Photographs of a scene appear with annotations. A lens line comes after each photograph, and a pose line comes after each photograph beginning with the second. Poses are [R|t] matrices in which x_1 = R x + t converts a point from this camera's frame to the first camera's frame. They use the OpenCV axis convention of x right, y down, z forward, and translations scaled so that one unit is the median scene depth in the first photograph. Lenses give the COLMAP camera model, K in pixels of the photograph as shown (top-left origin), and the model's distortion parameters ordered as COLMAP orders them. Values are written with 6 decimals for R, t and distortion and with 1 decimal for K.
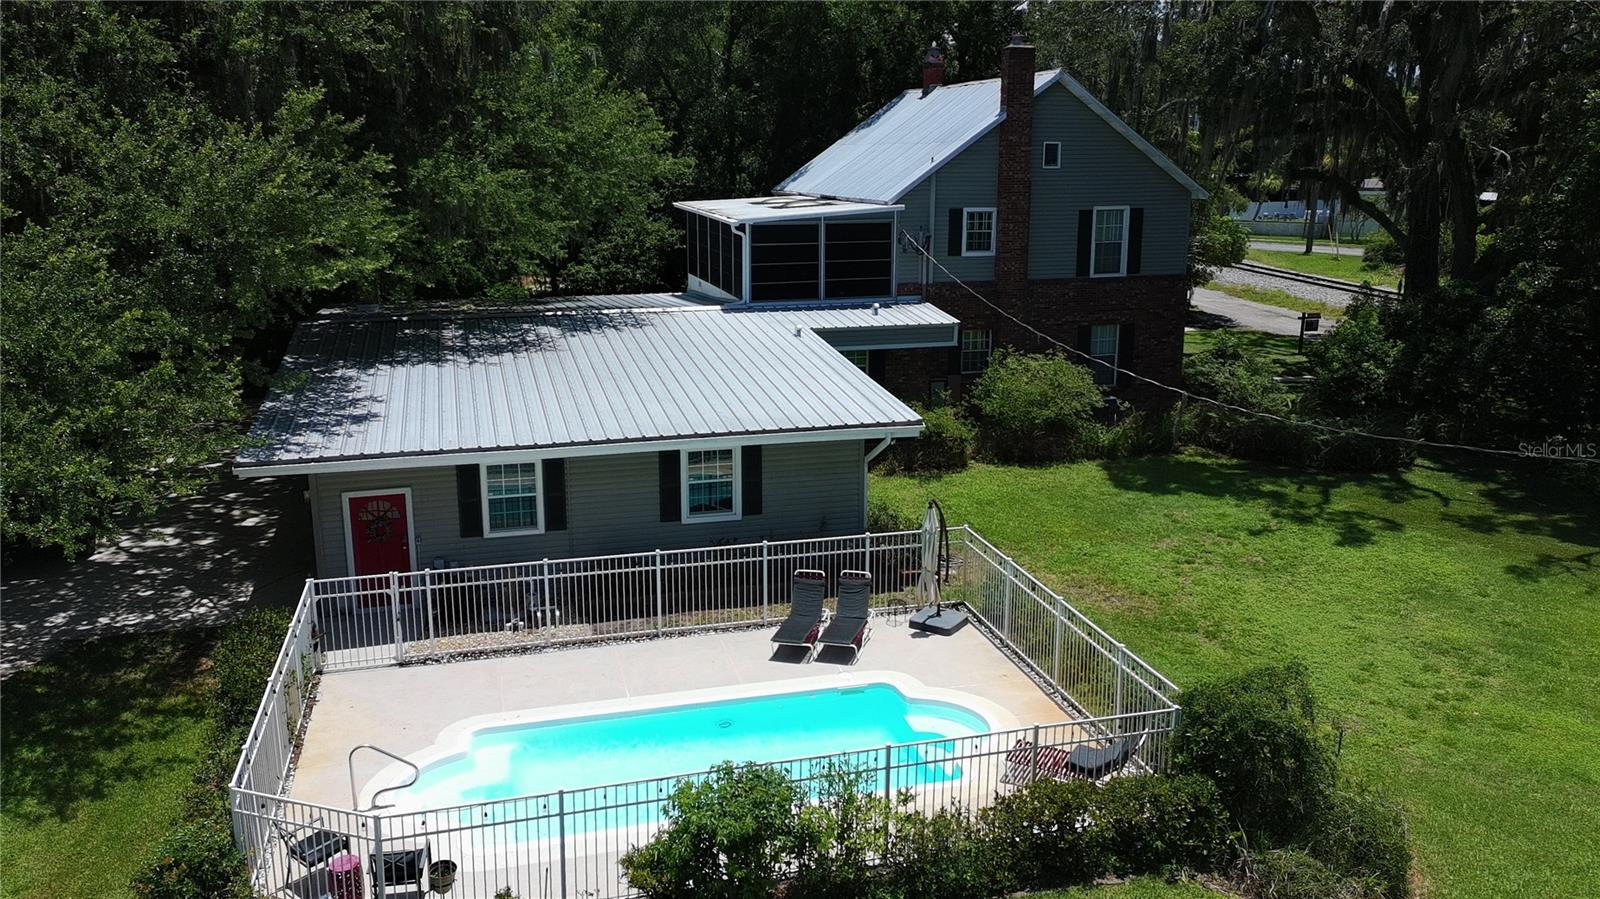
lens RADIAL K [[1247.3, 0, 804.4], [0, 1247.3, 431.1], [0, 0, 1]] dist [0.050552, -0.004832]
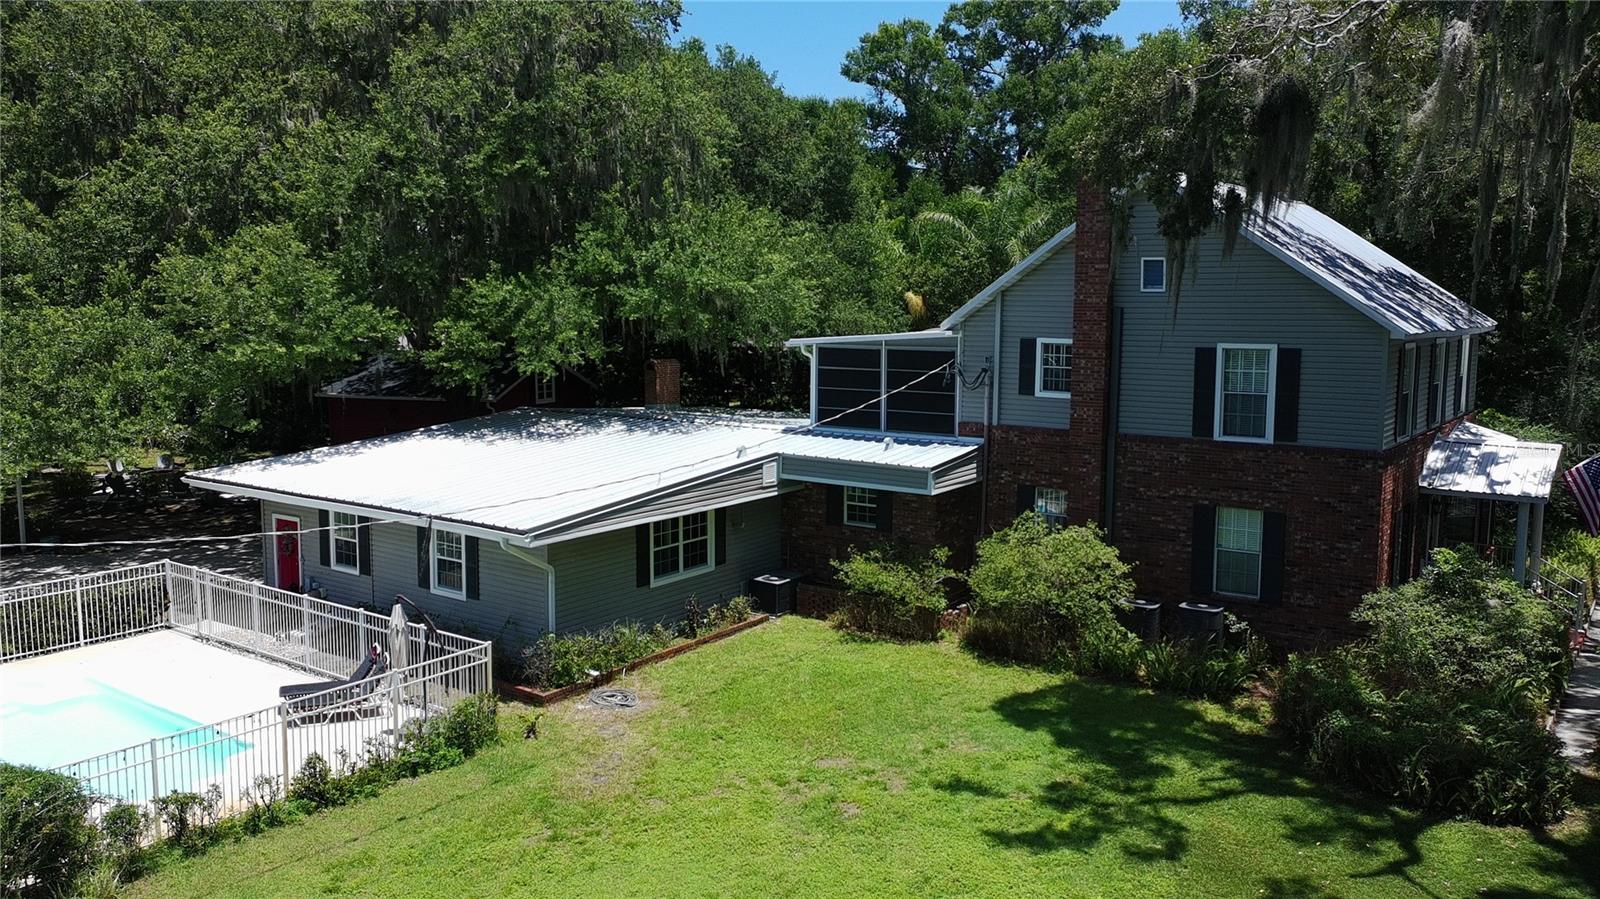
lens RADIAL K [[1248.8, 0, 806.6], [0, 1248.8, 434.6], [0, 0, 1]] dist [0.060262, -0.095490]
pose [[0.620582, 0.086798, -0.779323, 0.715099], [-0.181883, 0.982683, -0.035387, -0.062501], [0.762756, 0.163706, 0.625622, 0.398581]]
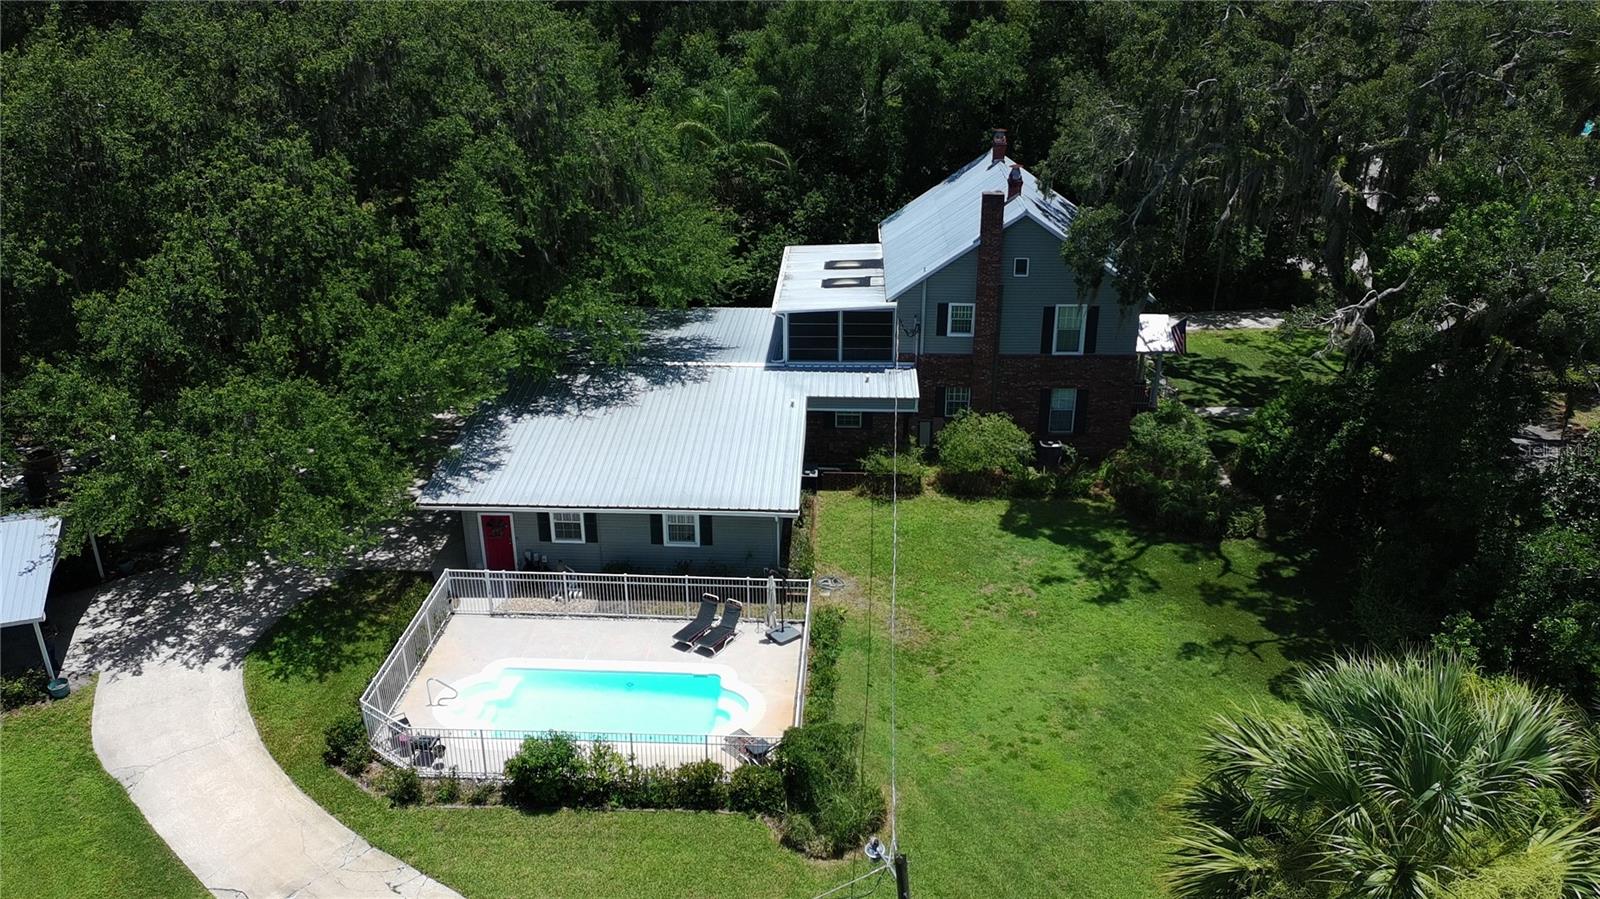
lens RADIAL K [[1247.3, 0, 804.4], [0, 1247.3, 431.1], [0, 0, 1]] dist [0.050552, -0.004832]
pose [[0.950951, 0.124549, -0.283162, 0.400606], [-0.070806, 0.978701, 0.192693, -0.308373], [0.301130, -0.163192, 0.939515, -0.372319]]
